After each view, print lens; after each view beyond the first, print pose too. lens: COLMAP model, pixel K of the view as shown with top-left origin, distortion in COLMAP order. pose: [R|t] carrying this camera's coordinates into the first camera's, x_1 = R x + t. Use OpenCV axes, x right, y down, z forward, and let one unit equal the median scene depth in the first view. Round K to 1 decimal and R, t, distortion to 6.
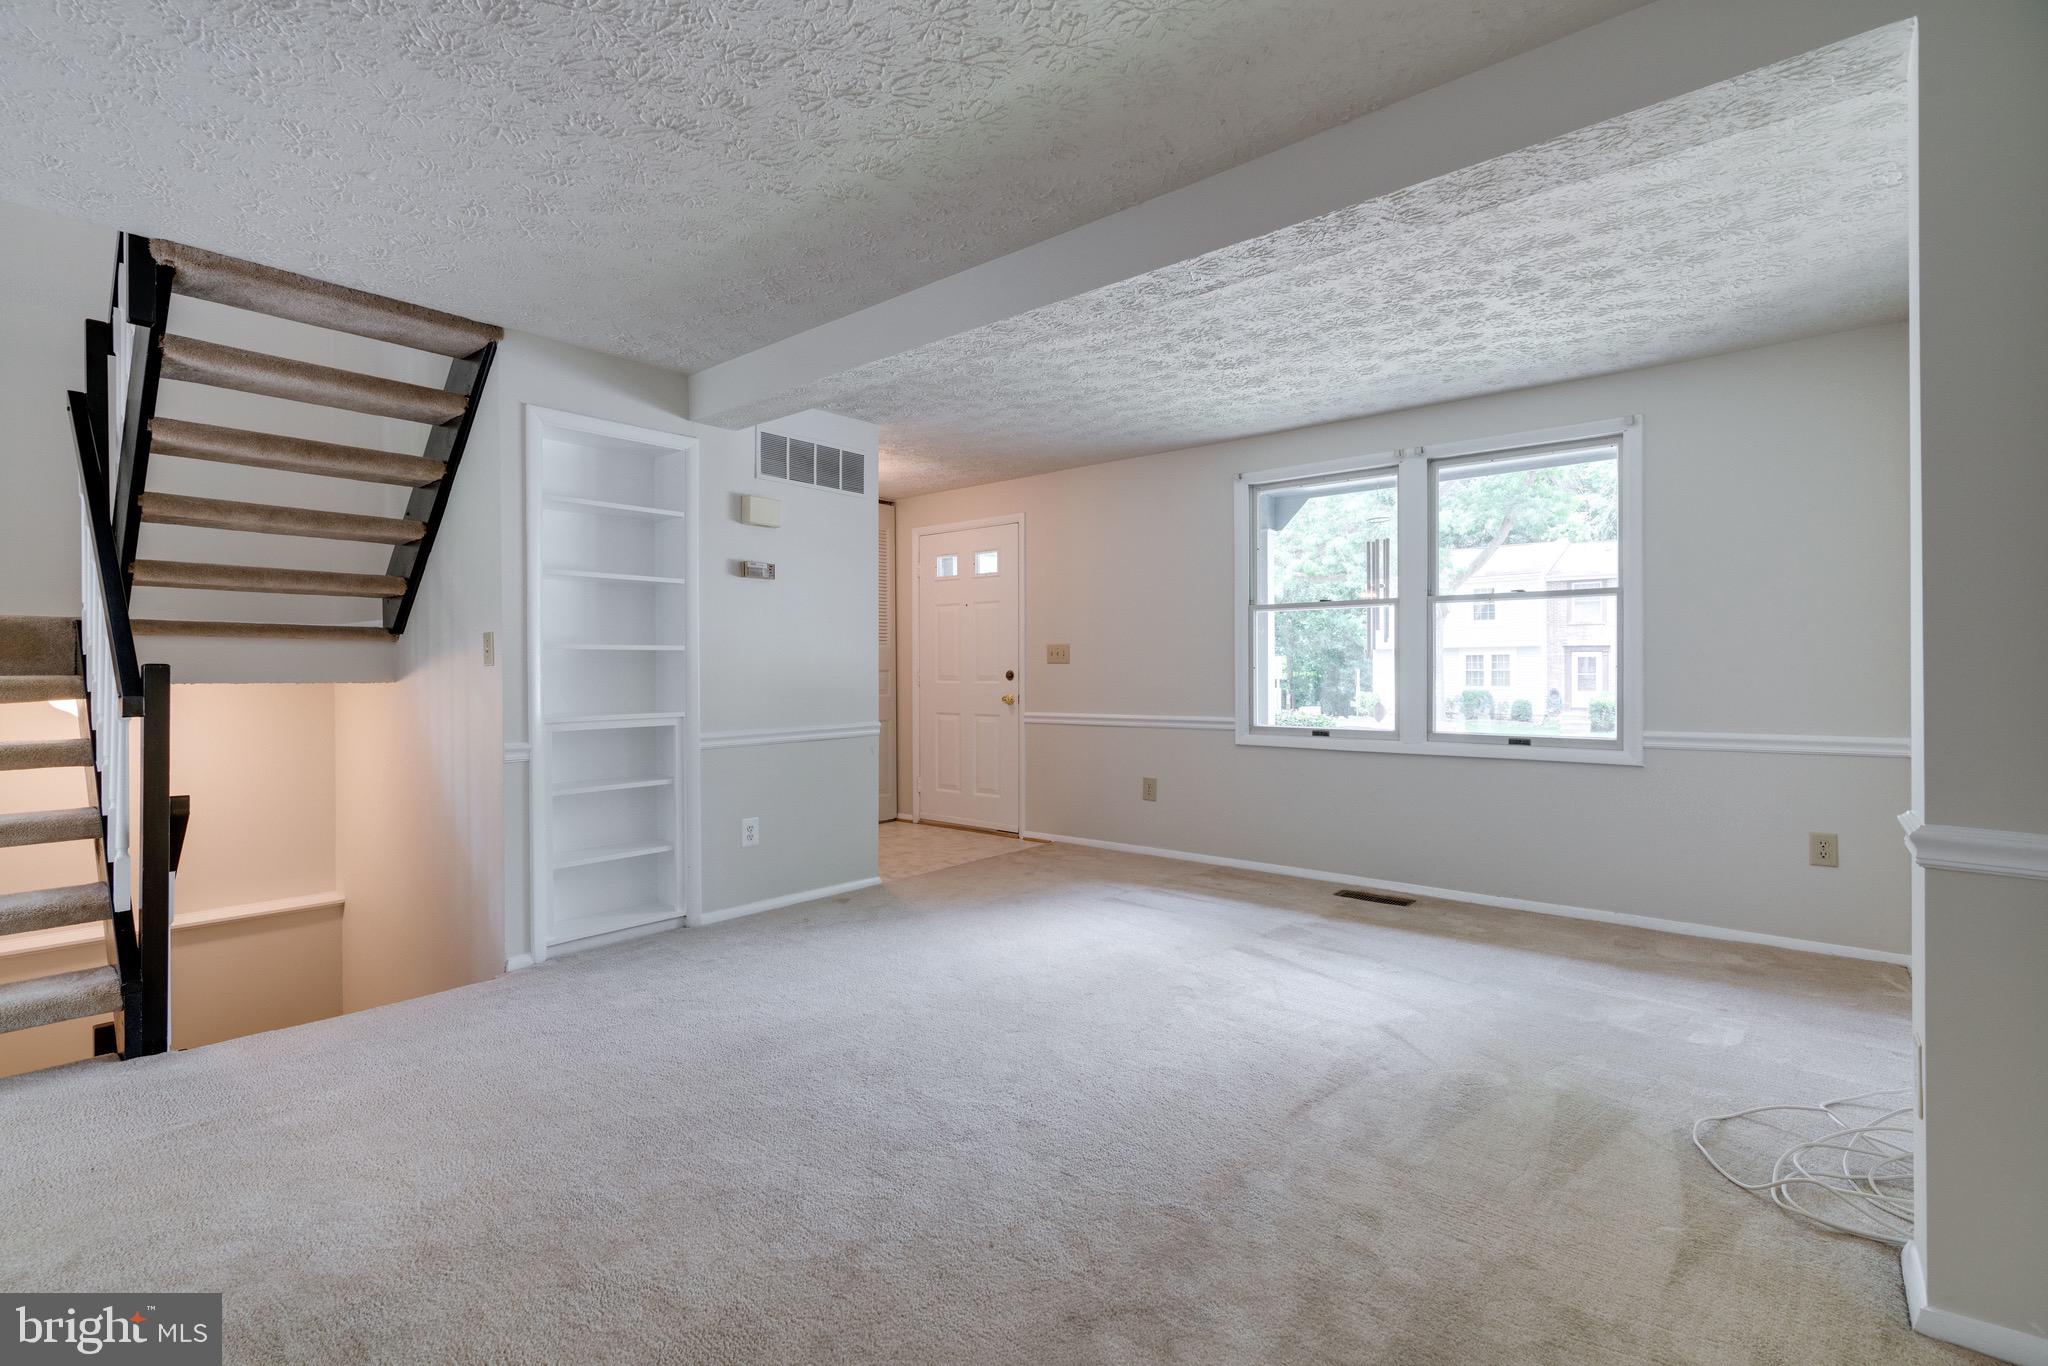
lens RADIAL K [[932.2, 0, 1020.4], [0, 932.2, 675.4], [0, 0, 1]] dist [-0.009416, 0.005018]
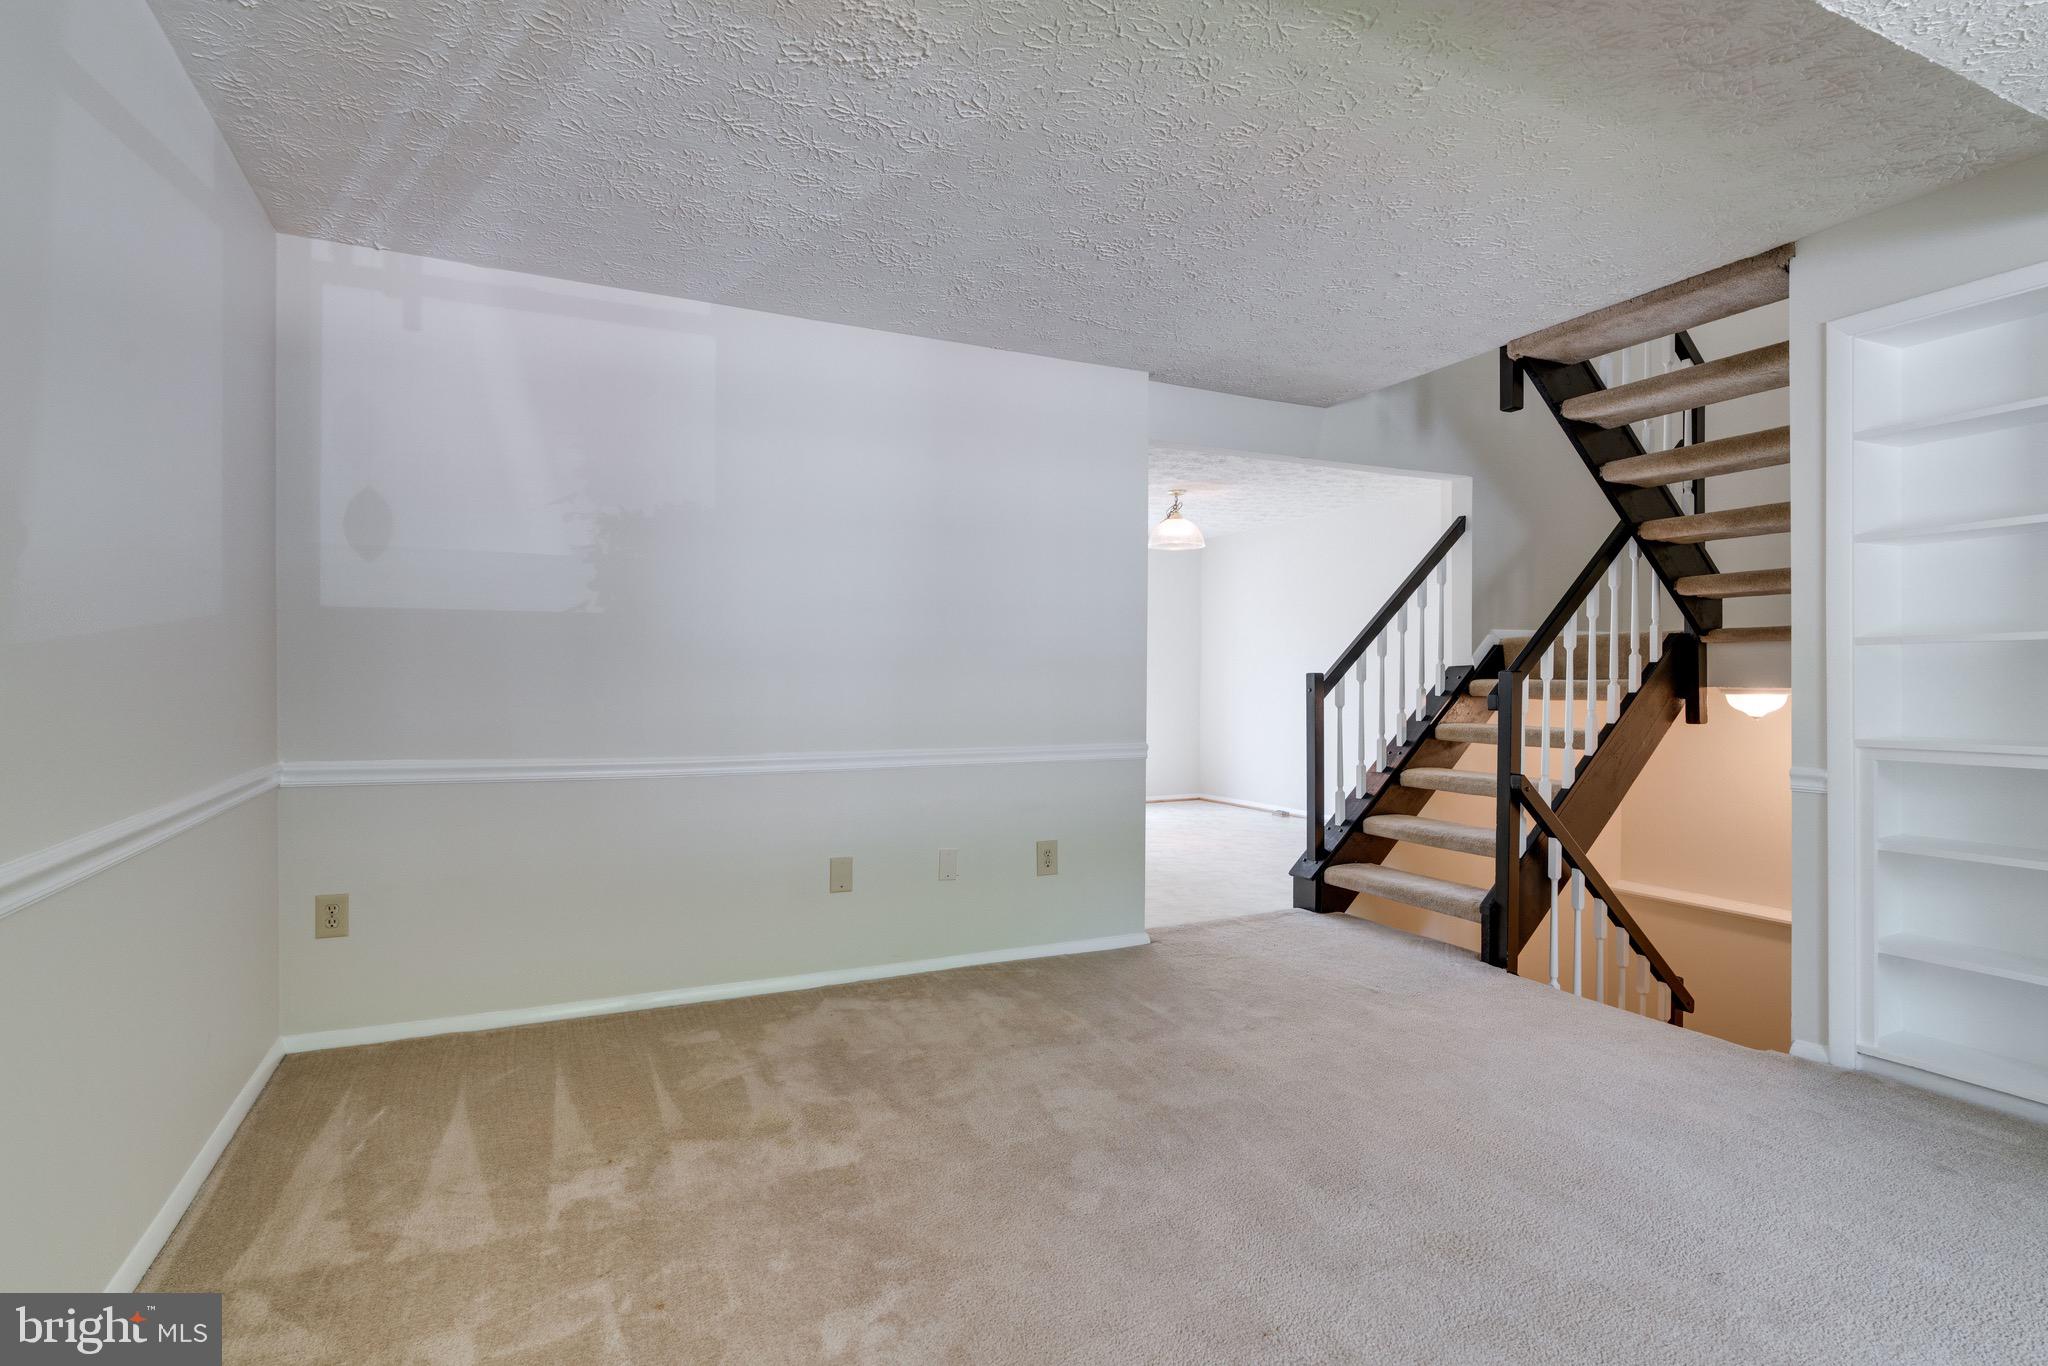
lens RADIAL K [[1047.4, 0, 1065.9], [0, 1047.4, 675.4], [0, 0, 1]] dist [0.002206, 0.000313]
pose [[-0.382276, -0.001409, -0.924047, 0.417445], [-0.003142, 0.999995, -0.000225, -0.001803], [0.924043, 0.002817, -0.382278, 0.633729]]
